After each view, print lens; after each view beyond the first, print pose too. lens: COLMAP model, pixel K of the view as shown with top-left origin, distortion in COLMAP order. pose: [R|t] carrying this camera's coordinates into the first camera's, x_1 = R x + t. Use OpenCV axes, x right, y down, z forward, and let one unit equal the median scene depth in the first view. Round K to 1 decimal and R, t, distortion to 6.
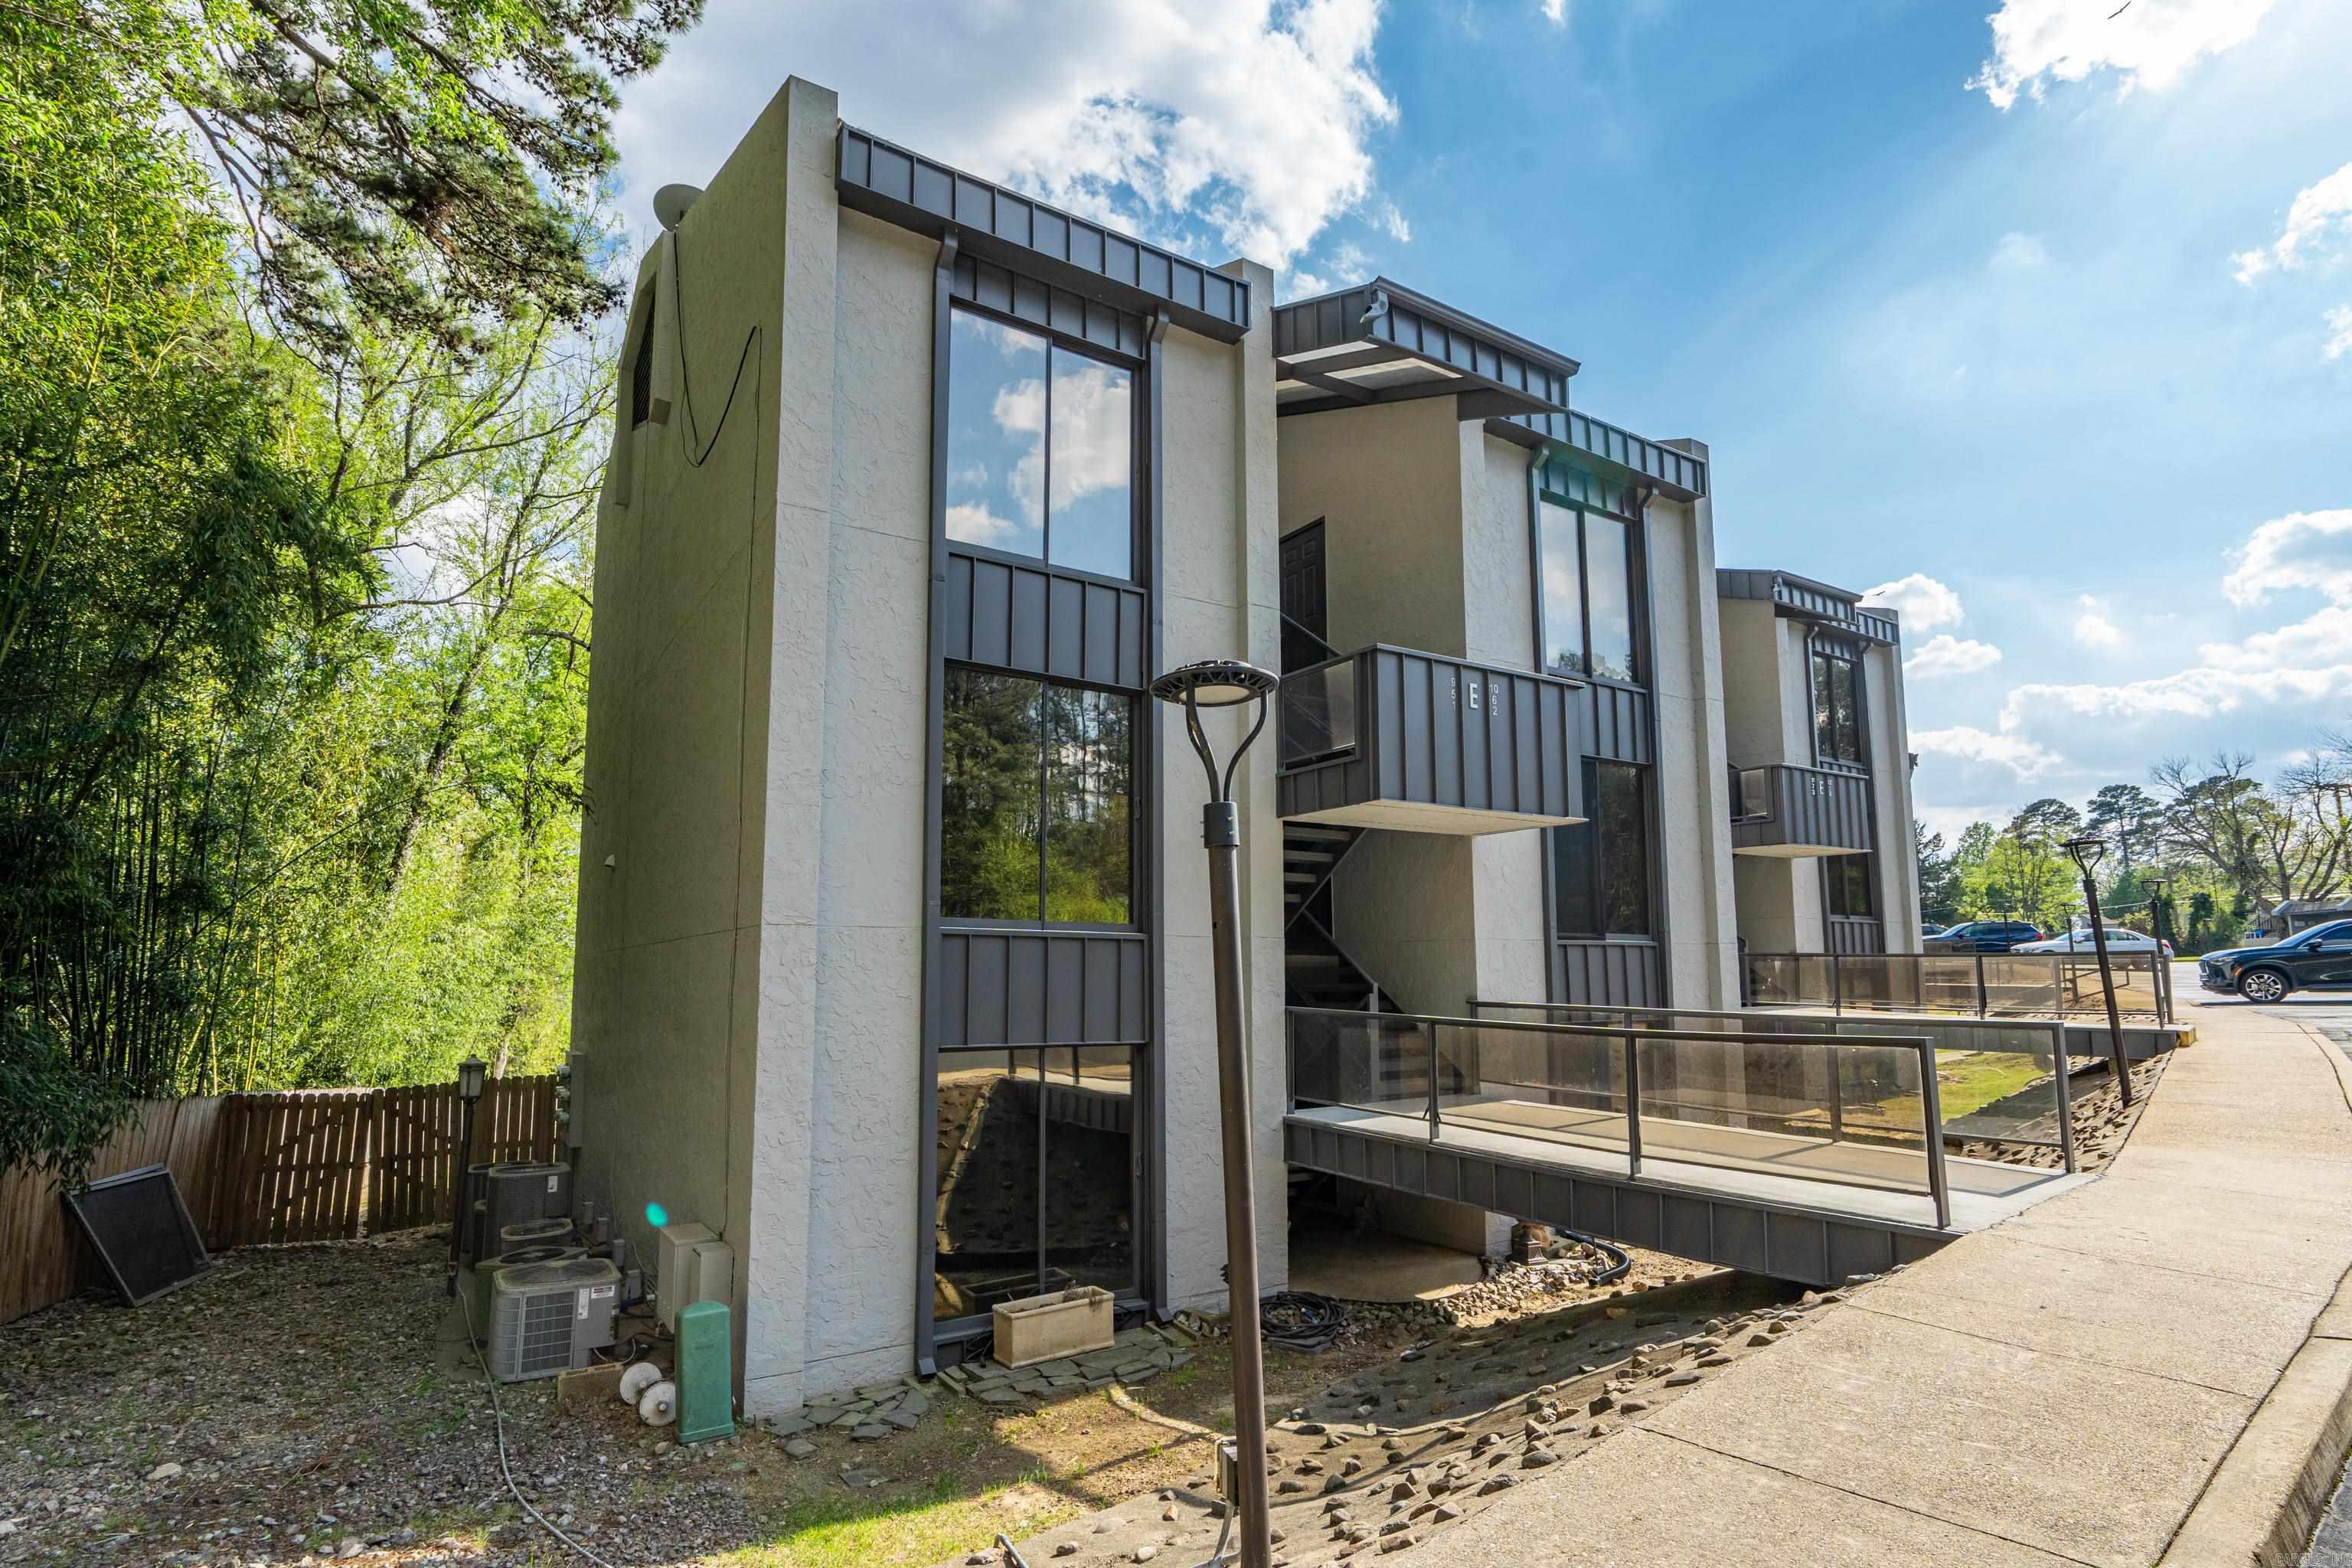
lens RADIAL K [[1079.0, 0, 1178.7], [0, 1079.0, 731.0], [0, 0, 1]] dist [-0.000372, -0.000053]
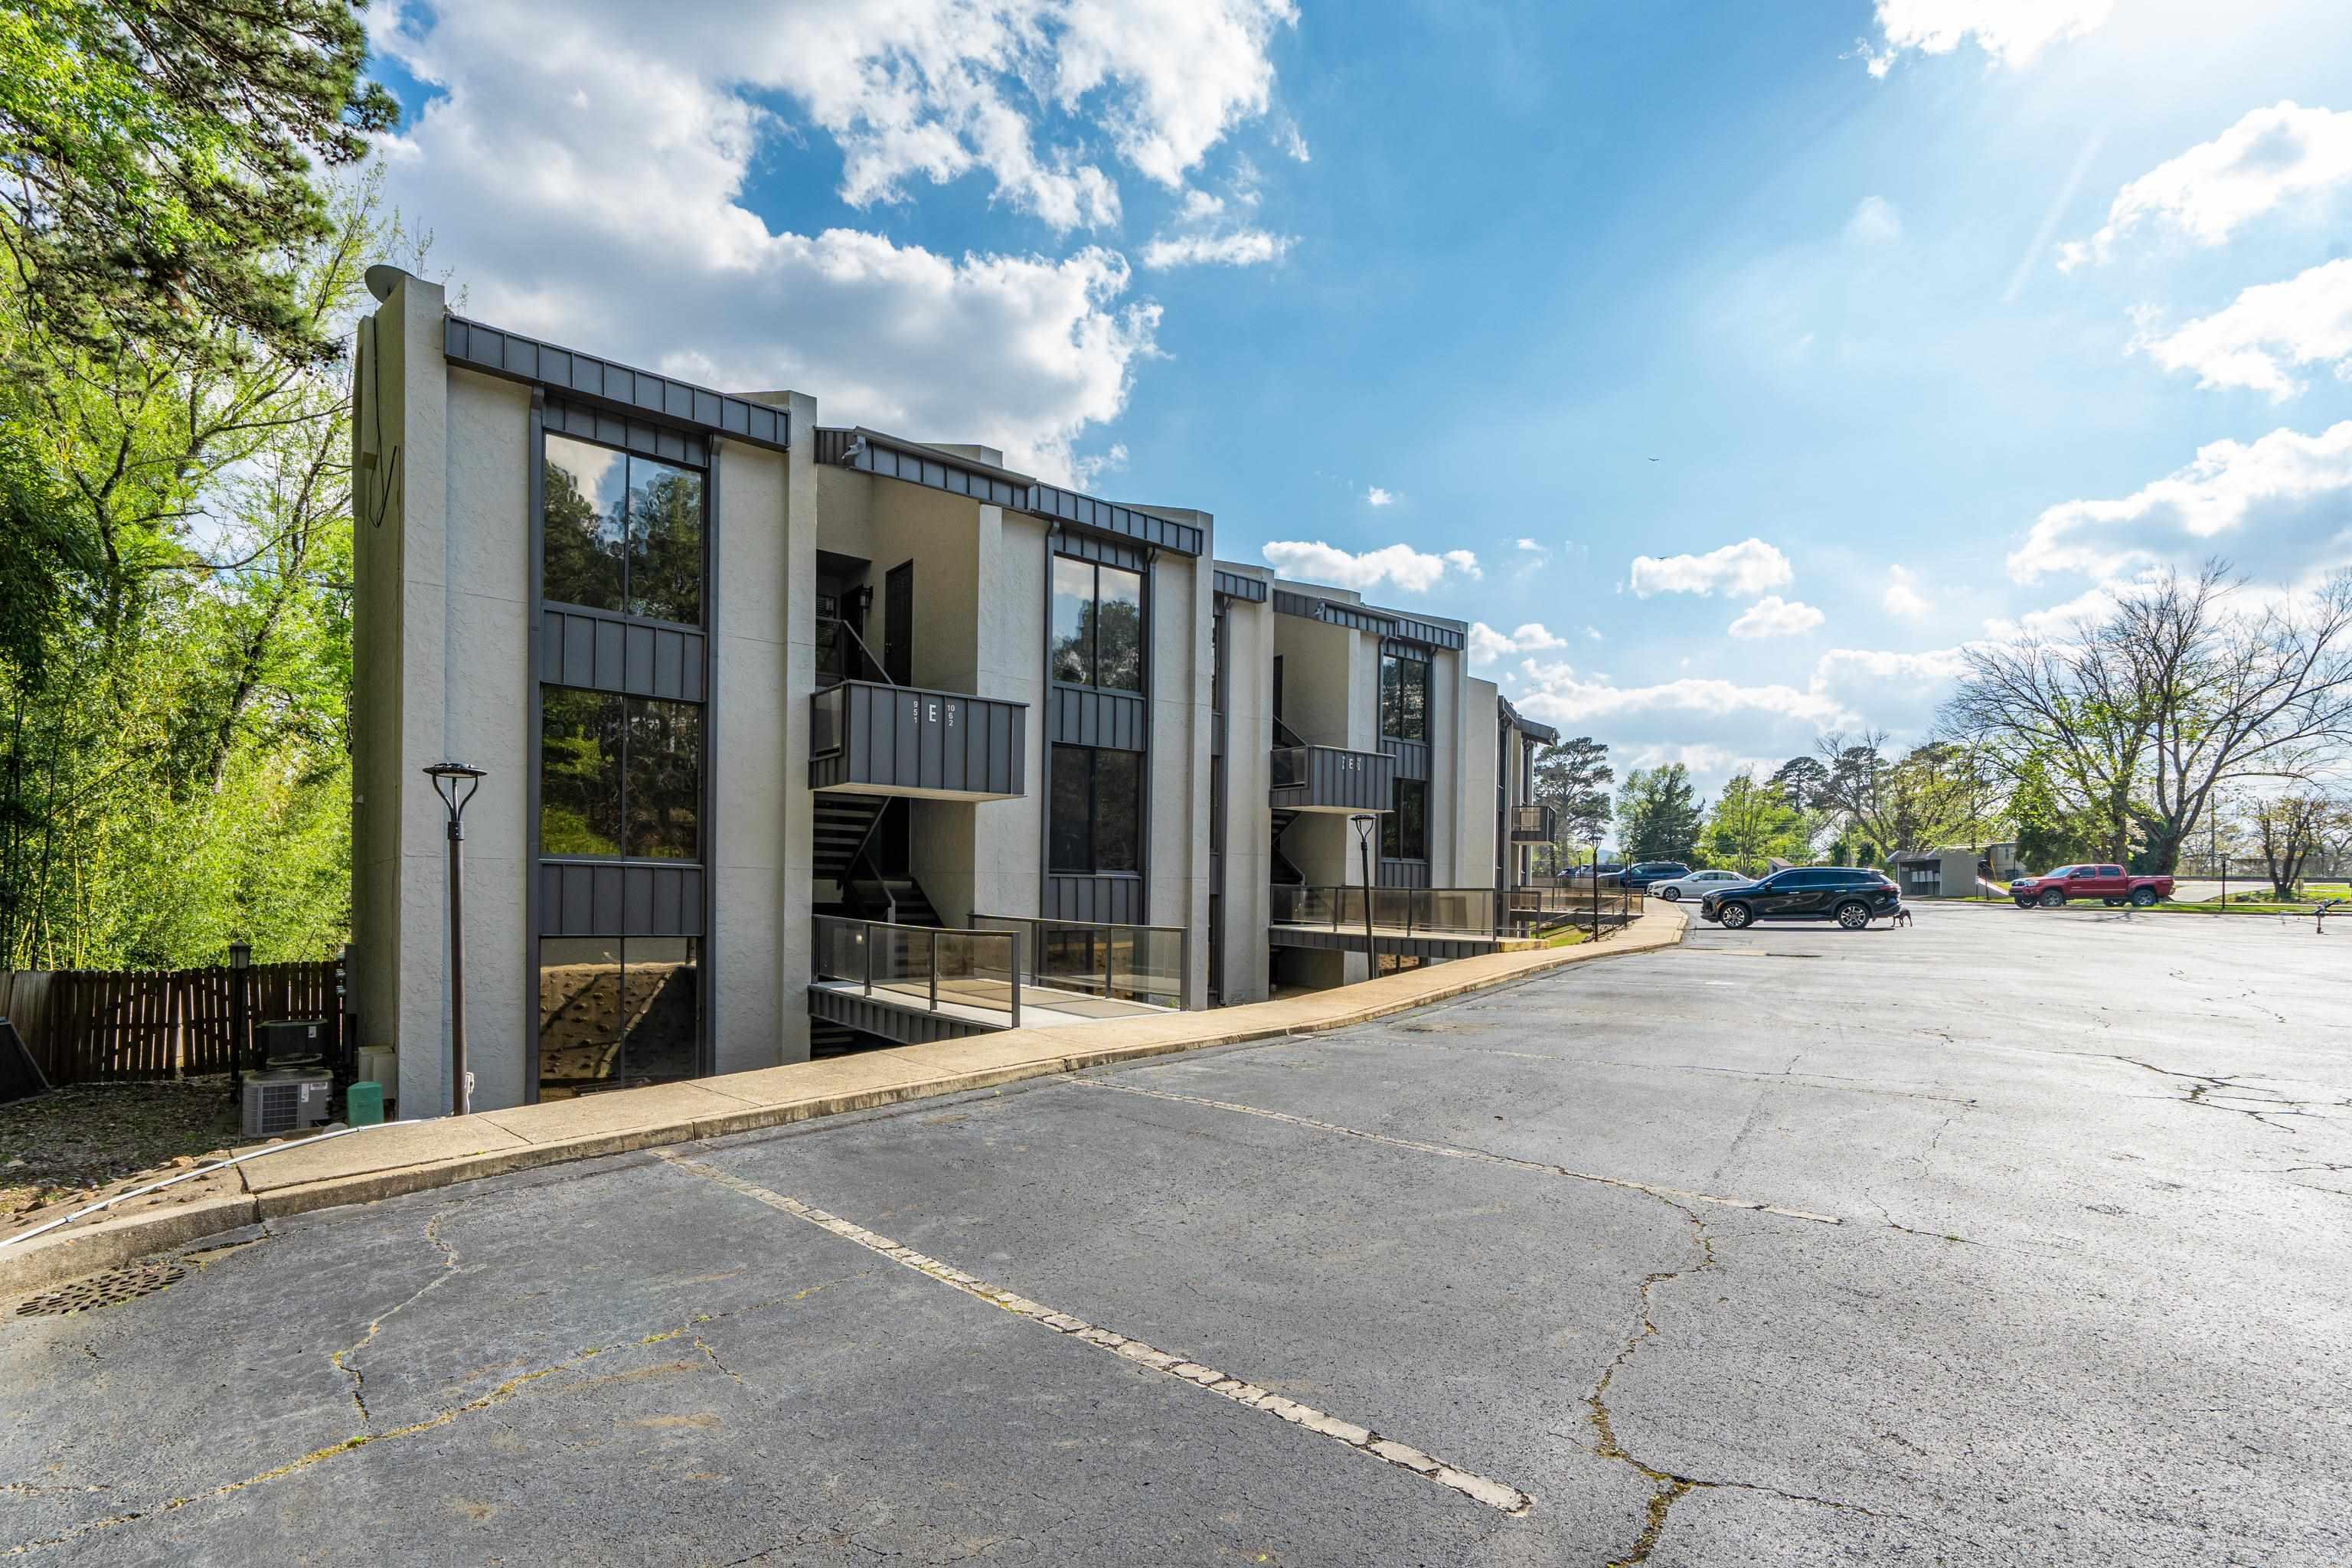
lens RADIAL K [[1093.7, 0, 1176.0], [0, 1093.7, 784.0], [0, 0, 1]] dist [0.004514, 0.000336]
pose [[0.996562, 0.029784, 0.077311, 0.079429], [-0.038880, 0.992139, 0.118945, -0.020669], [-0.073160, -0.121542, 0.989886, -0.085836]]
